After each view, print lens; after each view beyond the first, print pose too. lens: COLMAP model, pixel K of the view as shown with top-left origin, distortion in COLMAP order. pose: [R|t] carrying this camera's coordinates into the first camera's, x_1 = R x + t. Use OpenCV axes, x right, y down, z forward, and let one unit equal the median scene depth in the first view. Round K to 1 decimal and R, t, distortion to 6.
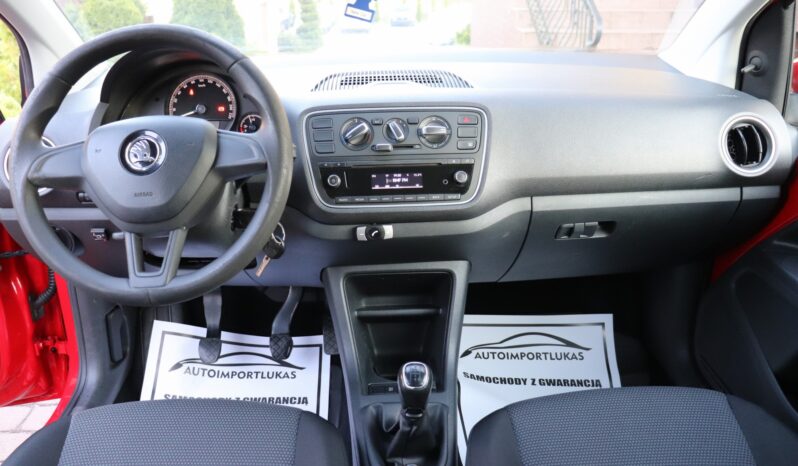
lens RADIAL K [[652.6, 0, 399.0], [0, 652.6, 233.0], [0, 0, 1]] dist [-0.162710, 0.117133]
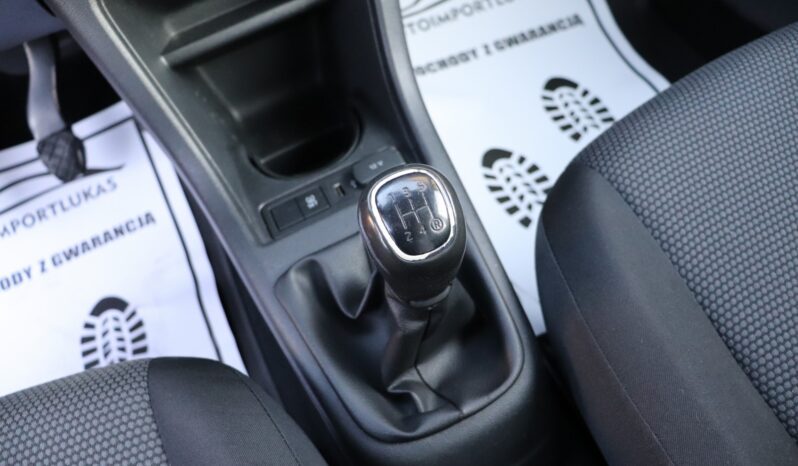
lens RADIAL K [[652.6, 0, 399.0], [0, 652.6, 233.0], [0, 0, 1]] dist [-0.162710, 0.117133]
pose [[0.913256, -0.387133, 0.126854, -0.019901], [0.273503, 0.813419, 0.513367, 0.041100], [-0.301926, -0.434140, 0.848742, 0.514432]]
